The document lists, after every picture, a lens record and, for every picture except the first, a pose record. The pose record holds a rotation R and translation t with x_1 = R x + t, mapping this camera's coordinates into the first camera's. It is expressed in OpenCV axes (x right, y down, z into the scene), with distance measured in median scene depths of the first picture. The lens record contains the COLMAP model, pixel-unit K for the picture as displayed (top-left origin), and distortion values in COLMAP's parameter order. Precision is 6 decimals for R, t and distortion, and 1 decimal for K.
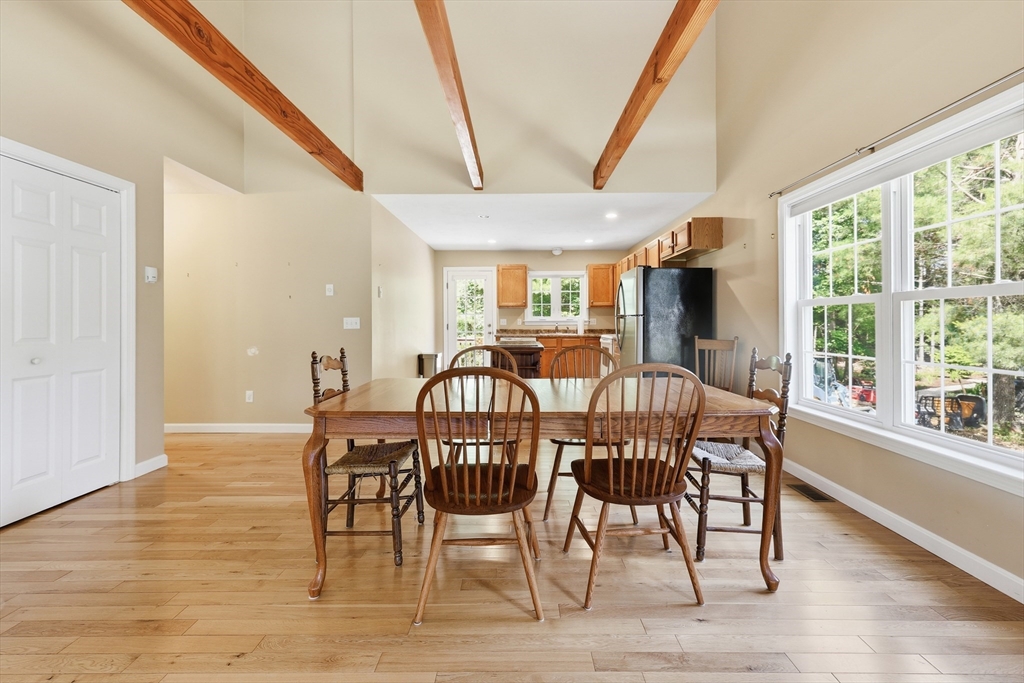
lens RADIAL K [[435.0, 0, 520.9], [0, 435.0, 328.9], [0, 0, 1]] dist [-0.001683, -0.000081]
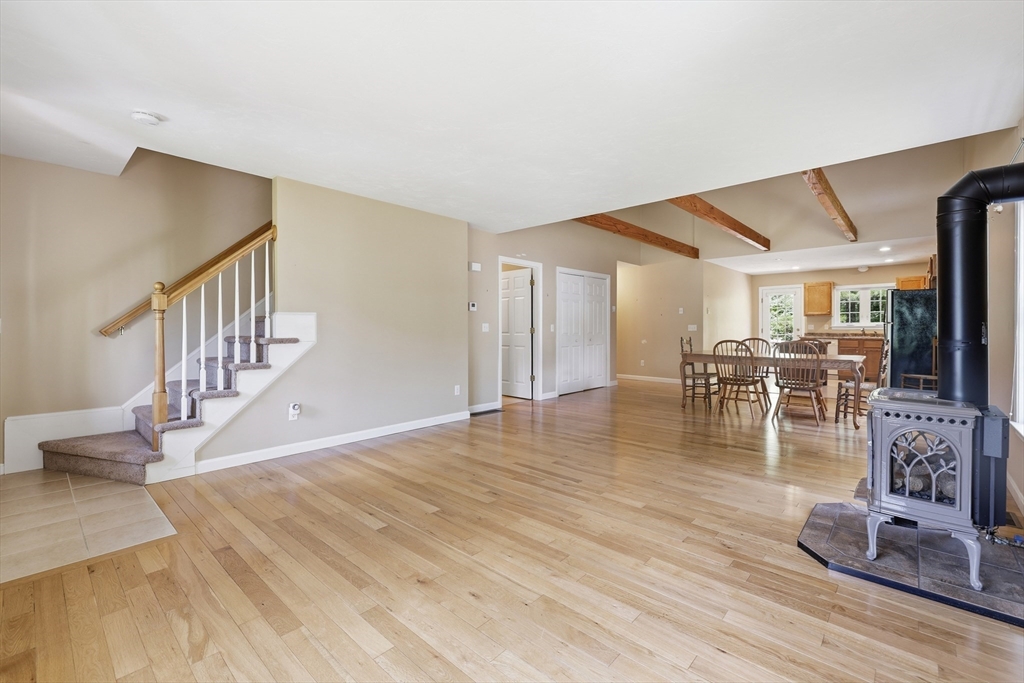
lens RADIAL K [[442.7, 0, 516.1], [0, 442.7, 329.3], [0, 0, 1]] dist [0.000355, -0.000066]
pose [[0.738582, 0.002502, -0.674159, 0.246163], [-0.009863, 0.999926, -0.007095, 0.010172], [0.674091, 0.011889, 0.738552, -0.673542]]
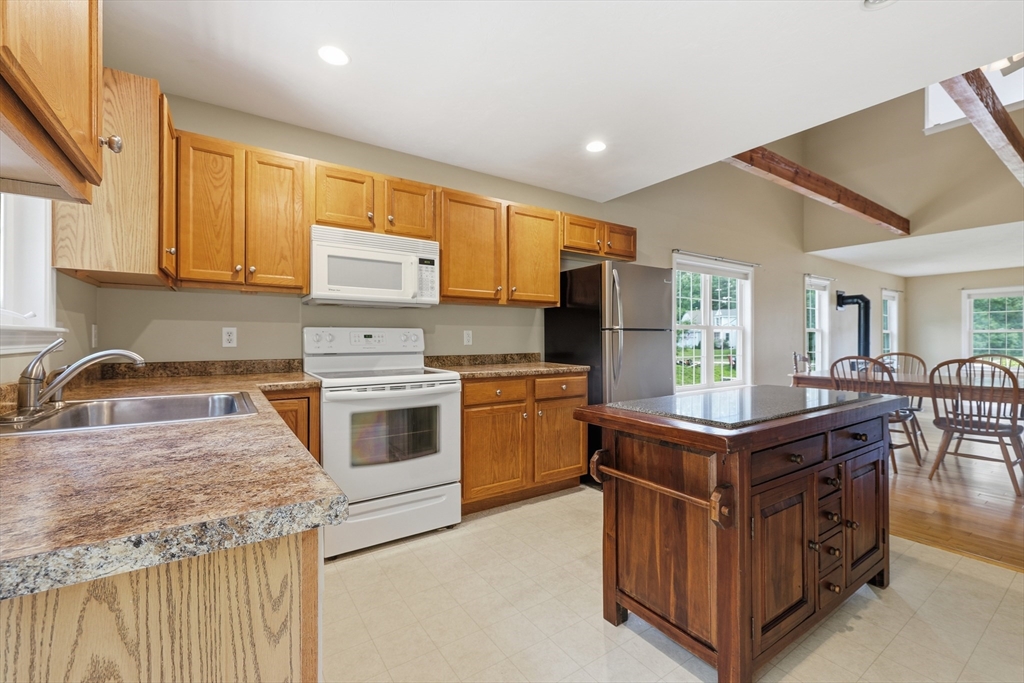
lens RADIAL K [[435.0, 0, 520.9], [0, 435.0, 328.9], [0, 0, 1]] dist [-0.001683, -0.000081]
pose [[-0.558822, 0.020945, 0.829023, -0.169178], [0.013950, 0.999777, -0.015856, -0.017646], [-0.829171, 0.002704, -0.558989, 1.181622]]
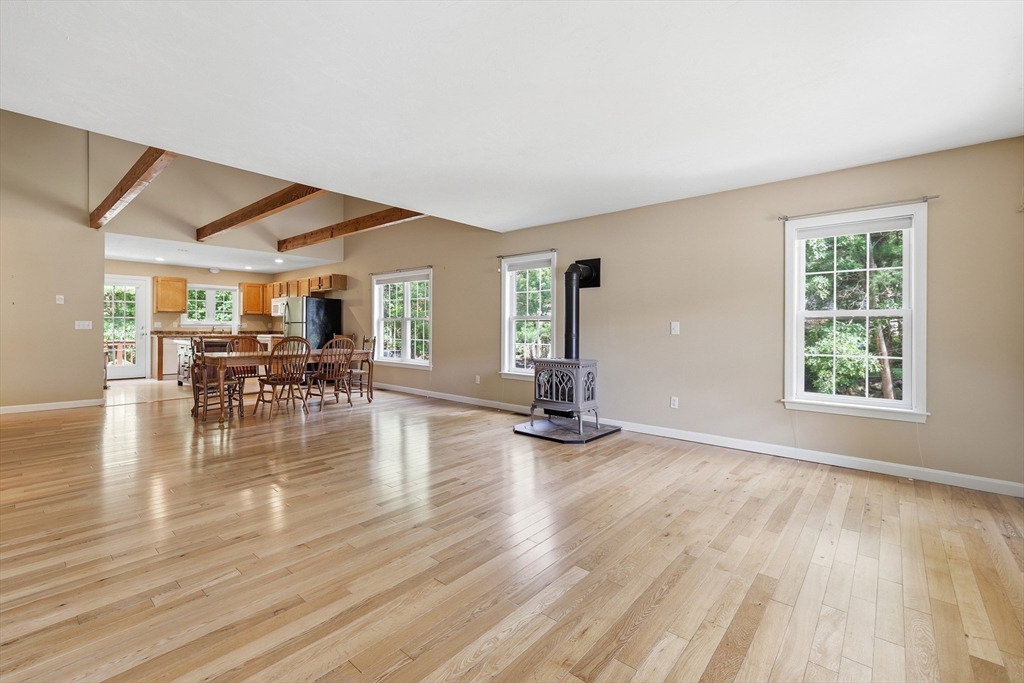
lens RADIAL K [[435.0, 0, 520.9], [0, 435.0, 328.9], [0, 0, 1]] dist [-0.001683, -0.000081]
pose [[0.645074, 0.004898, 0.764104, -0.384143], [0.002221, 0.999963, -0.008285, 0.009058], [-0.764116, 0.007042, 0.645040, -0.635867]]
